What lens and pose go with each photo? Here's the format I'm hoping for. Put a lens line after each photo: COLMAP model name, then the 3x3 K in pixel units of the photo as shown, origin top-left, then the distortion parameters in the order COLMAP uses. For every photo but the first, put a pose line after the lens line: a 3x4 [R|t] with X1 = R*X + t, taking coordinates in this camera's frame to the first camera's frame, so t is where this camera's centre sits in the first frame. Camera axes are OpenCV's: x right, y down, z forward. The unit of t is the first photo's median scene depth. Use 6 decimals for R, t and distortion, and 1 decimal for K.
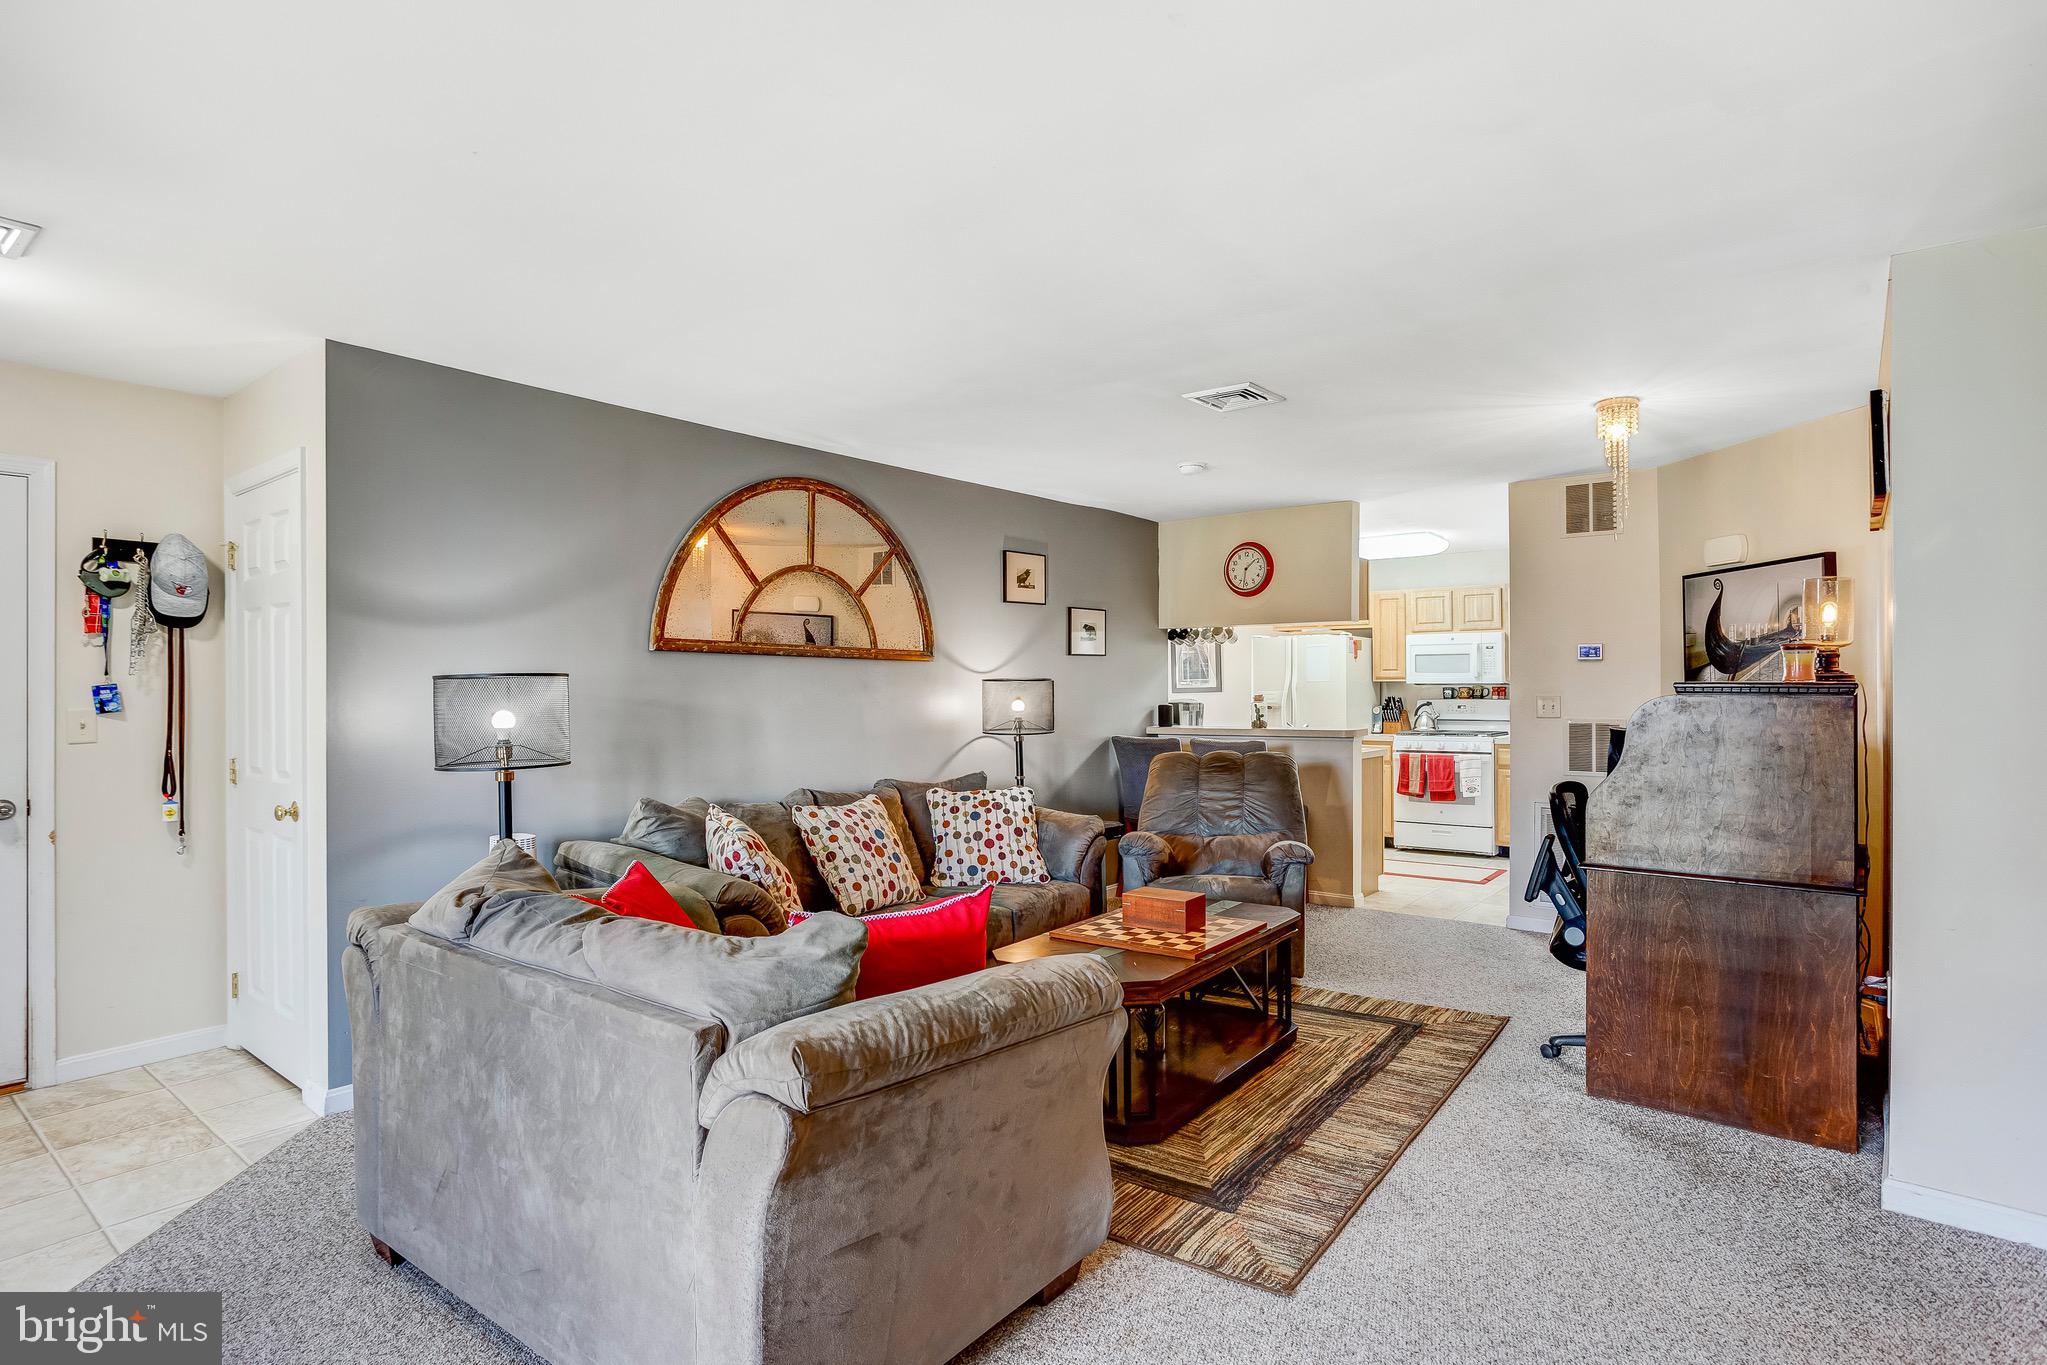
lens RADIAL K [[1052.6, 0, 1043.2], [0, 1052.6, 677.0], [0, 0, 1]] dist [-0.049384, 0.034288]
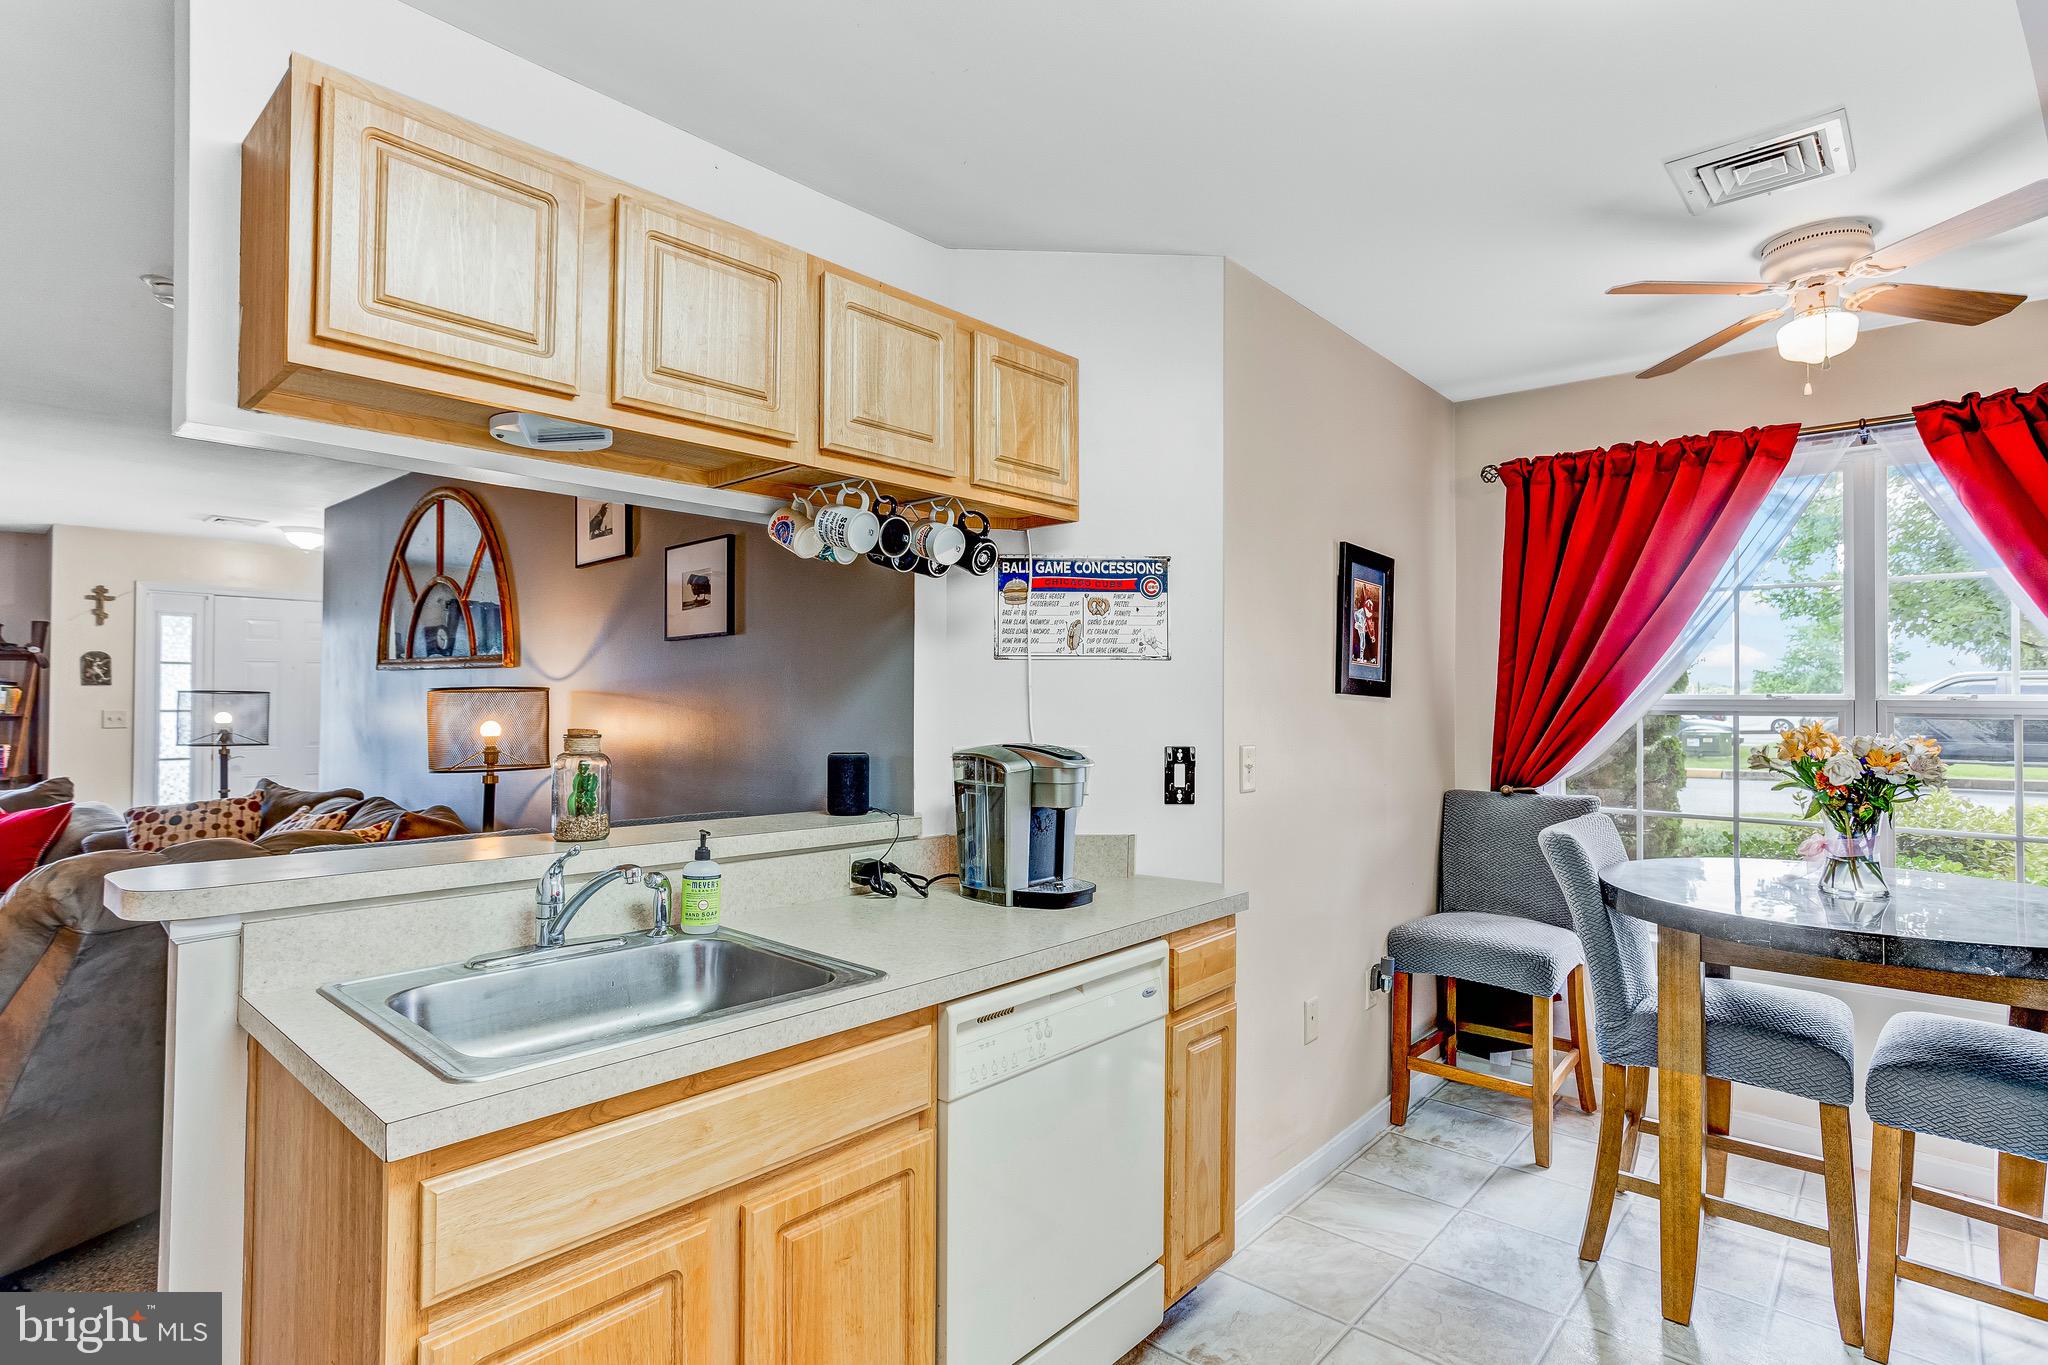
lens RADIAL K [[1053.1, 0, 1043.7], [0, 1053.1, 677.0], [0, 0, 1]] dist [-0.049384, 0.034288]
pose [[-0.080009, -0.018719, -0.996618, 0.679911], [0.006729, 0.999791, -0.019318, 0.010839], [0.996771, -0.008252, -0.079866, 1.596698]]
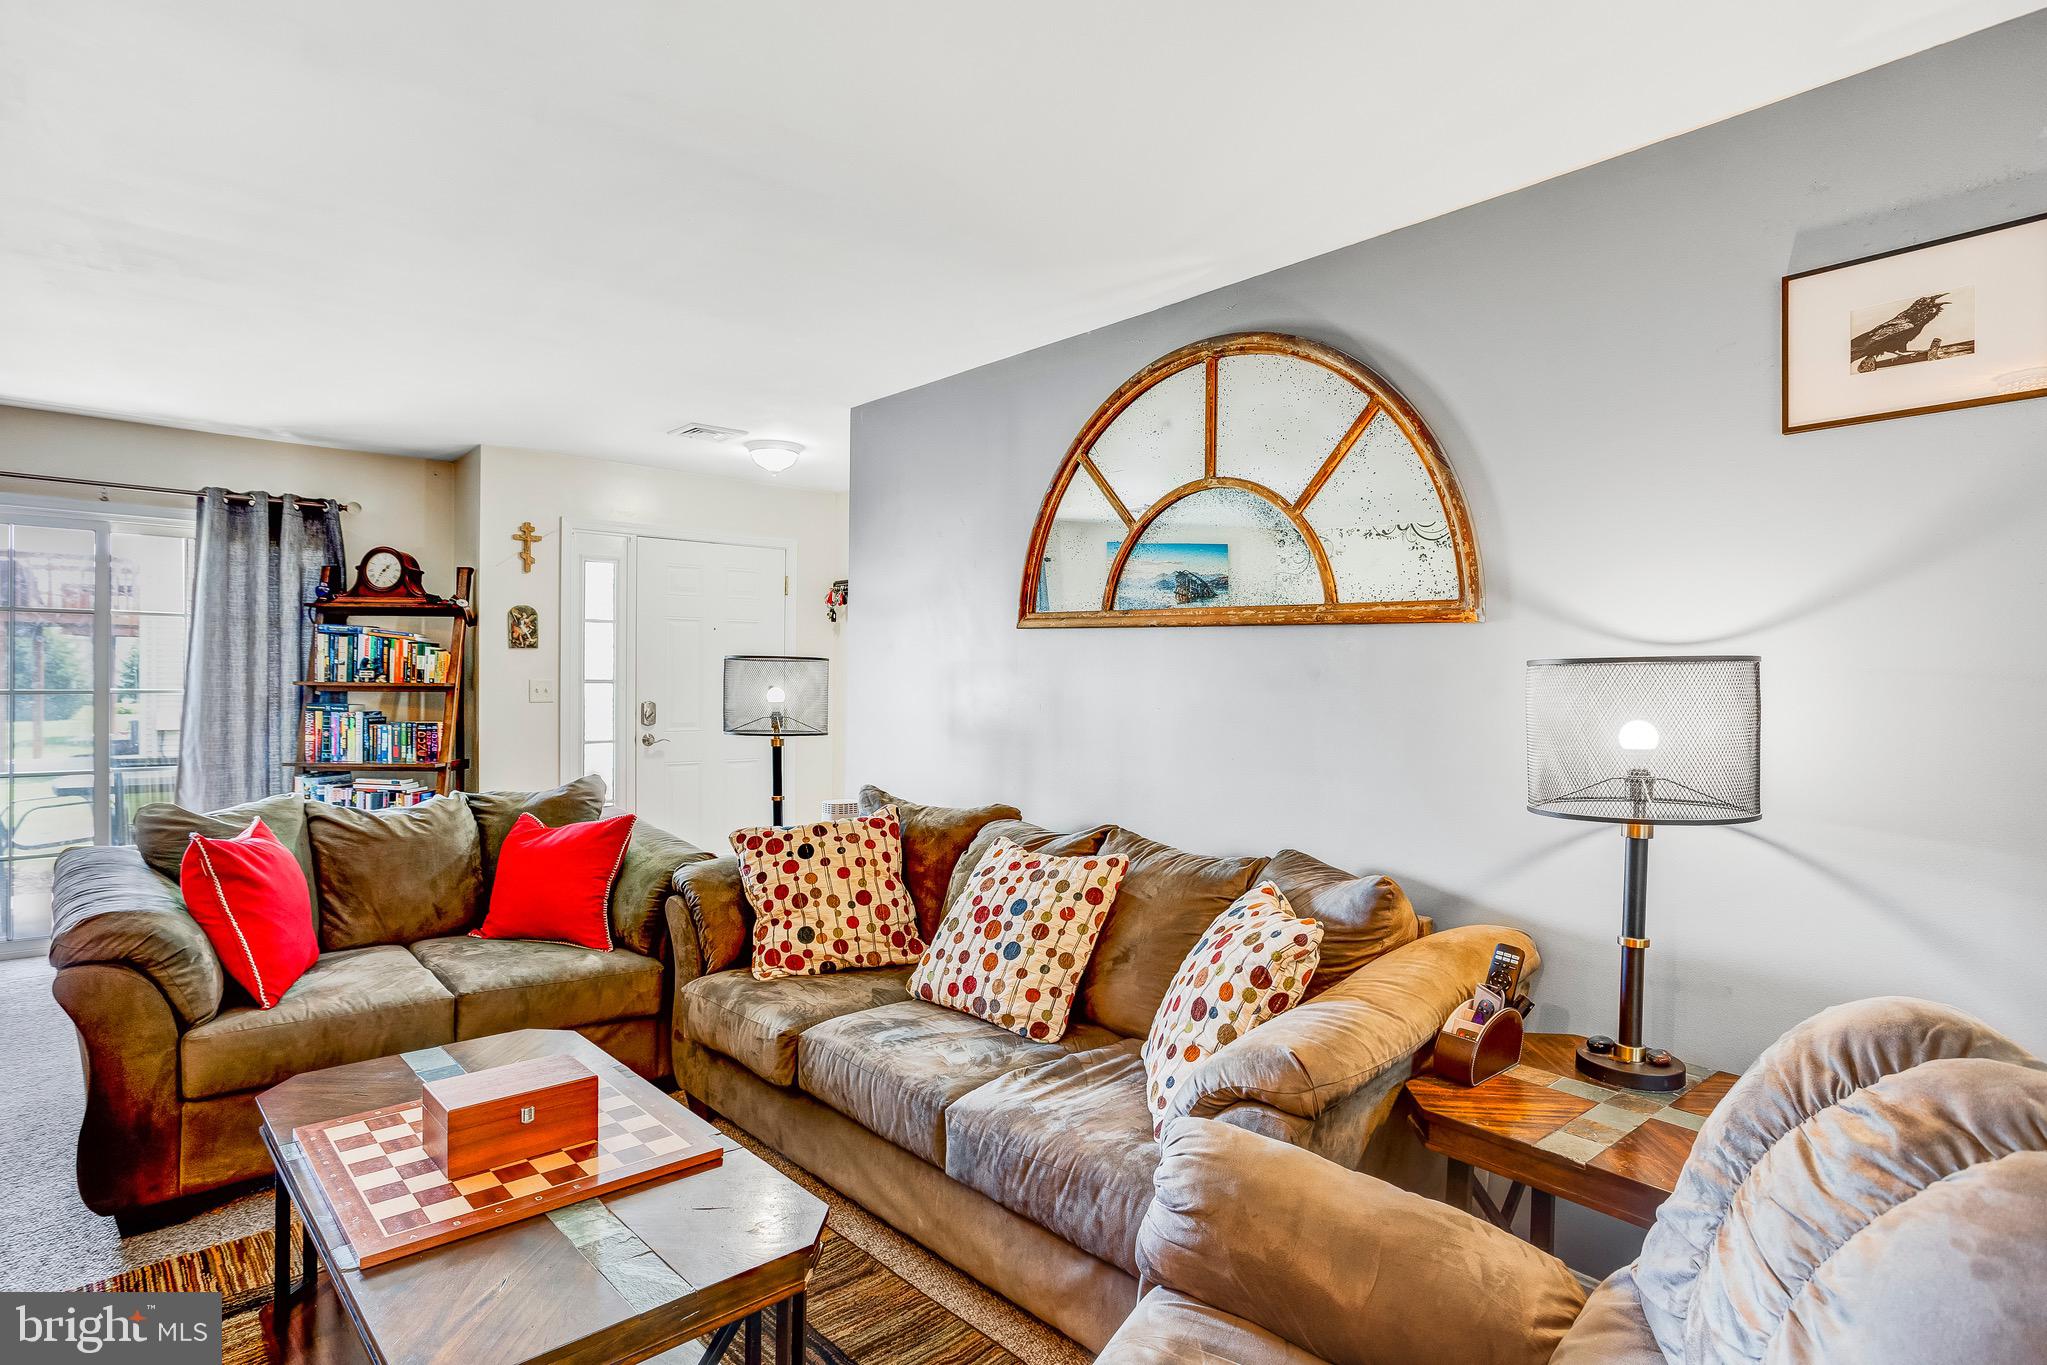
lens RADIAL K [[1060.0, 0, 1023.6], [0, 1060.0, 708.2], [0, 0, 1]] dist [-0.079133, 0.052384]
pose [[-0.191553, 0.031401, -0.980980, 0.402306], [-0.007562, 0.999411, 0.033467, 0.008992], [0.981453, 0.013829, -0.191203, 0.987118]]
